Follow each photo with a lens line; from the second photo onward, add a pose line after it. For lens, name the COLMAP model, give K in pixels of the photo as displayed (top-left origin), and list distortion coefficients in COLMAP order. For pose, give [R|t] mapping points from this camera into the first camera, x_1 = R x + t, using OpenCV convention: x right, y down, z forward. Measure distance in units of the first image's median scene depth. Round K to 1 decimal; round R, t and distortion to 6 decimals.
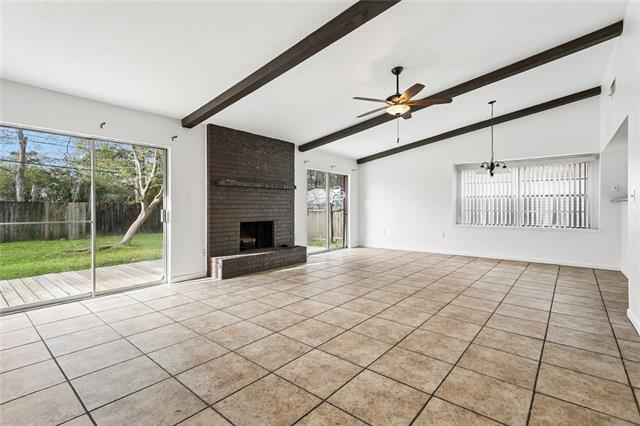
lens RADIAL K [[301.8, 0, 319.4], [0, 301.8, 208.7], [0, 0, 1]] dist [0.002836, -0.000747]
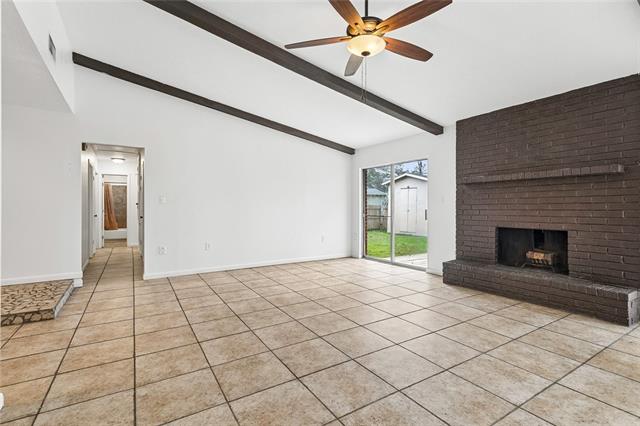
lens RADIAL K [[301.8, 0, 318.9], [0, 301.8, 210.6], [0, 0, 1]] dist [0.002836, -0.000747]
pose [[-0.318744, 0.011077, -0.947776, 1.260801], [0.000500, 0.999934, 0.011518, -0.013378], [0.947841, 0.003198, -0.318728, 1.614124]]
